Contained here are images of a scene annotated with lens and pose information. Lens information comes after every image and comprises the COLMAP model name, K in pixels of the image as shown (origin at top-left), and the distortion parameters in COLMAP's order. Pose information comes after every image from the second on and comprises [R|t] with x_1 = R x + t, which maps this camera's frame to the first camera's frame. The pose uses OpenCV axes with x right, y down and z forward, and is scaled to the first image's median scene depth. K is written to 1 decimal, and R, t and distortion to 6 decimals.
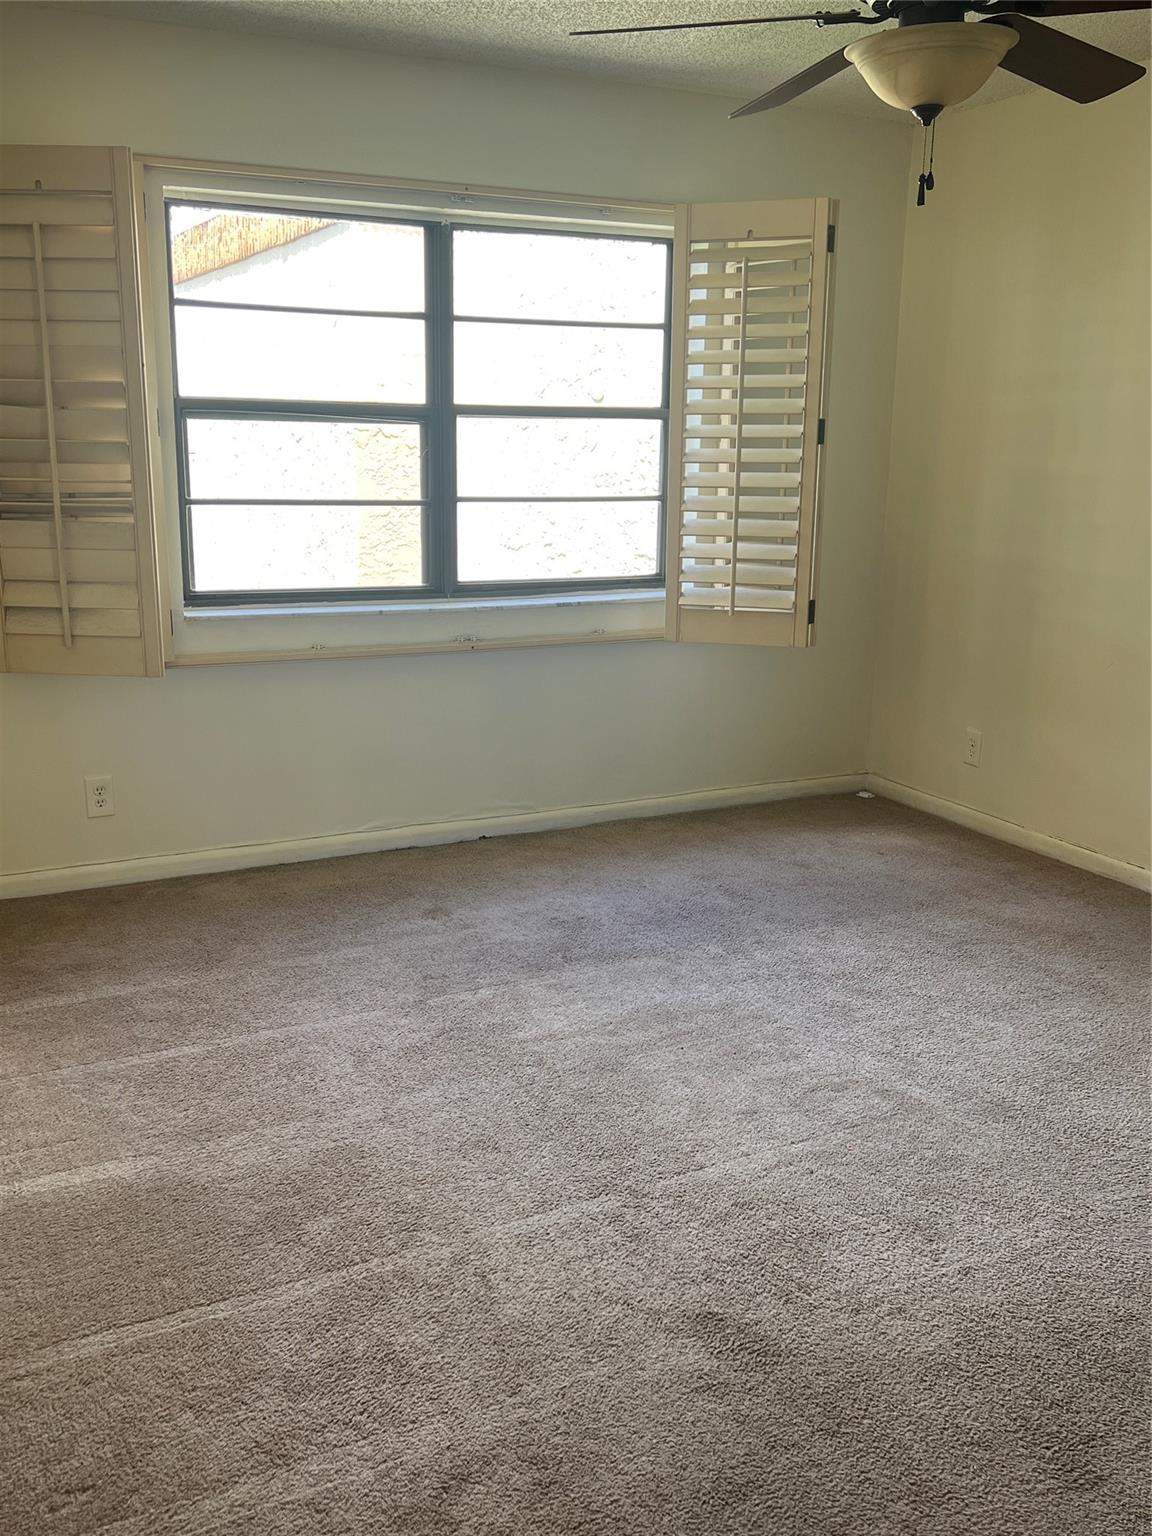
lens RADIAL K [[1412.0, 0, 576.0], [0, 1412.0, 768.0], [0, 0, 1]] dist [0.056494, 0.012053]
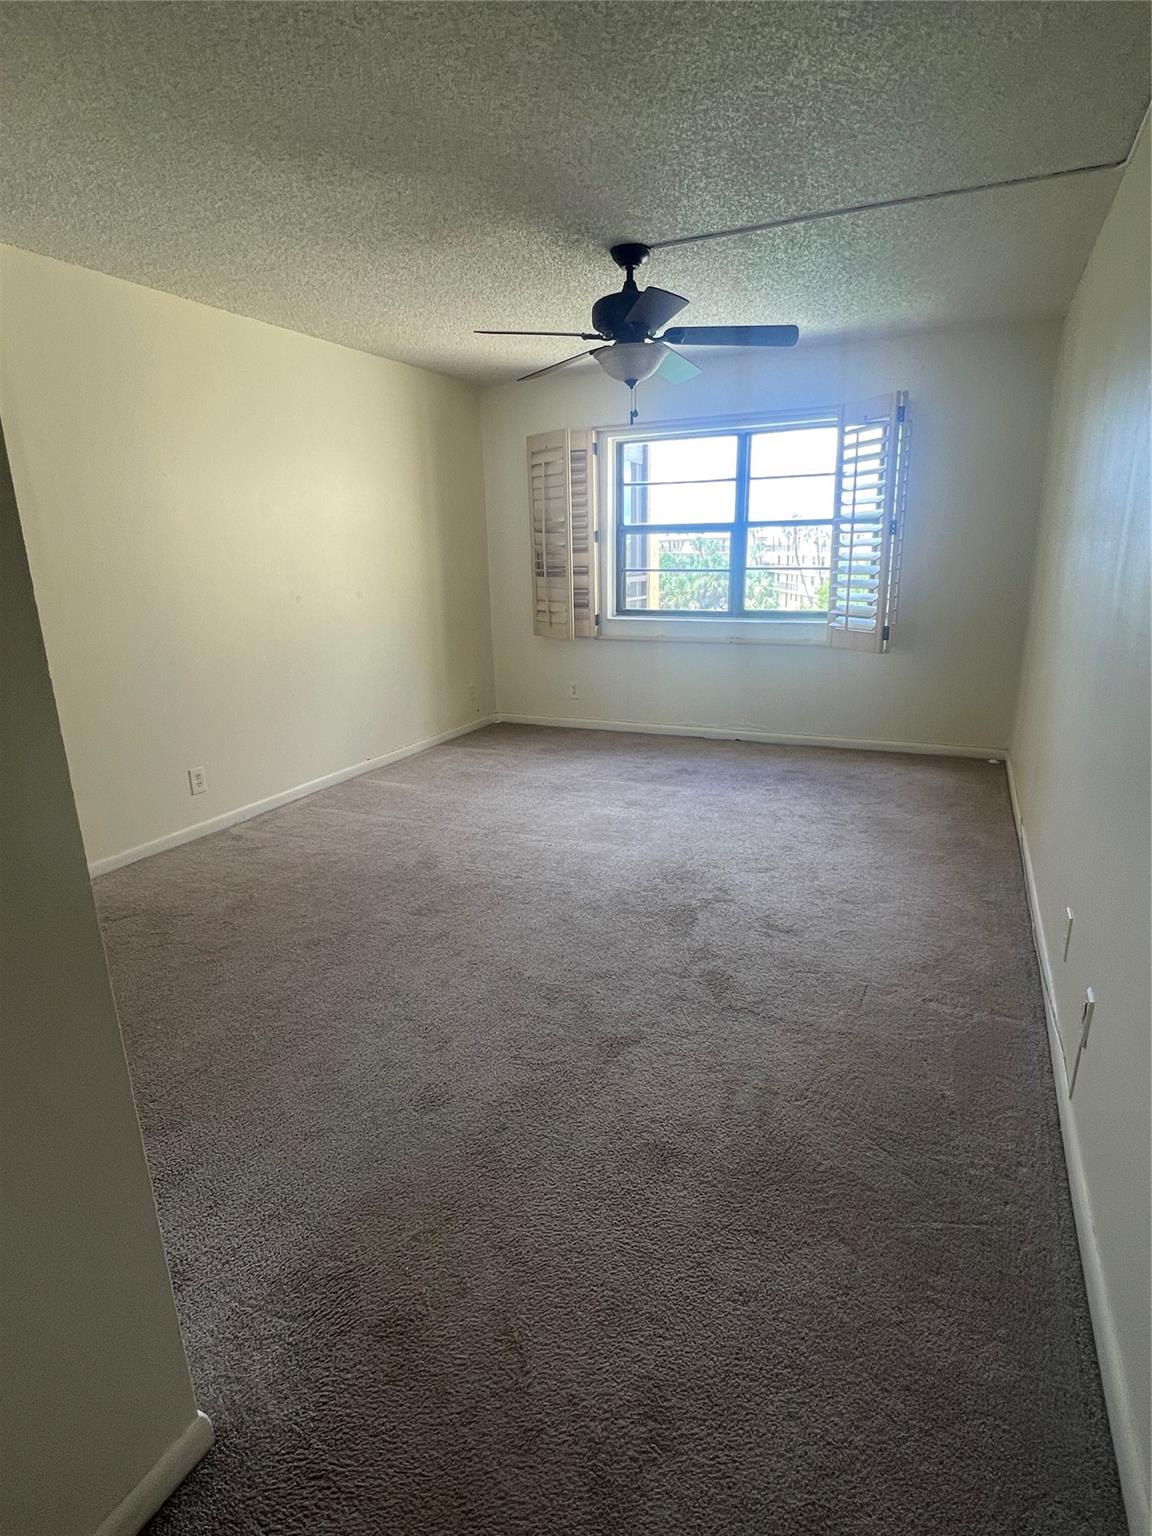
lens RADIAL K [[819.7, 0, 576.0], [0, 819.7, 768.0], [0, 0, 1]] dist [-0.001493, 0.000410]
pose [[0.632221, 0.177253, -0.754240, 0.713295], [-0.154066, 0.982800, 0.101824, 0.006184], [0.759316, 0.051828, 0.648655, 0.082746]]
